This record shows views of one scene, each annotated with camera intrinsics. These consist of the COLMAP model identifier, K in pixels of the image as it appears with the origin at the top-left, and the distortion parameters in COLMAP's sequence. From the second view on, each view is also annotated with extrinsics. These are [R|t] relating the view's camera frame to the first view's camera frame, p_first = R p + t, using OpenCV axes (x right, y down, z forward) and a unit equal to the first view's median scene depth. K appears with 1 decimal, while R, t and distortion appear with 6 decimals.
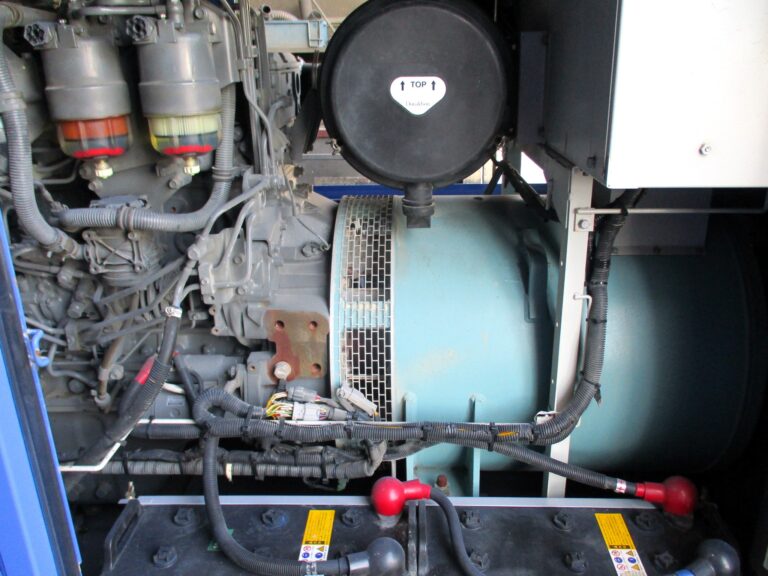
lens RADIAL K [[642.6, 0, 383.6], [0, 642.6, 286.6], [0, 0, 1]] dist [-0.015760, -0.007054]
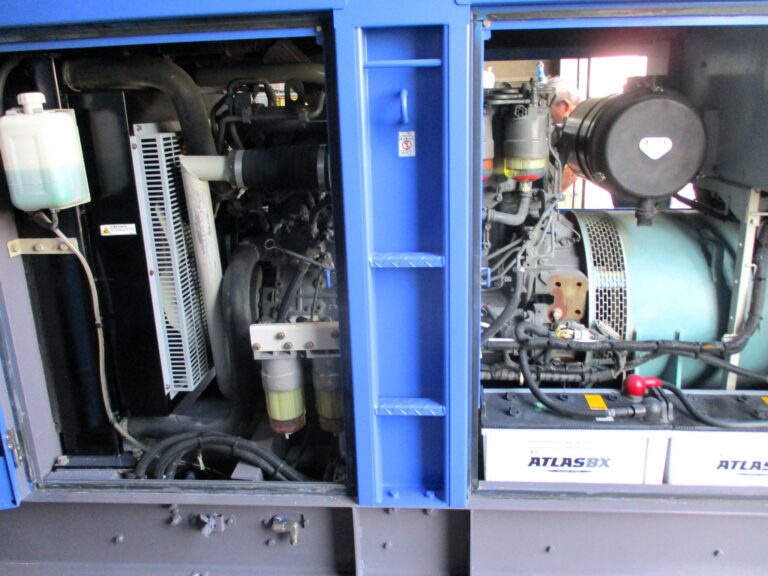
lens RADIAL K [[642.6, 0, 384.6], [0, 642.6, 288.6], [0, 0, 1]] dist [-0.015760, -0.007054]
pose [[0.999972, 0.007029, -0.002589, -0.604204], [-0.007175, 0.998080, -0.061525, 0.173797], [0.002151, 0.061542, 0.998102, -0.634846]]
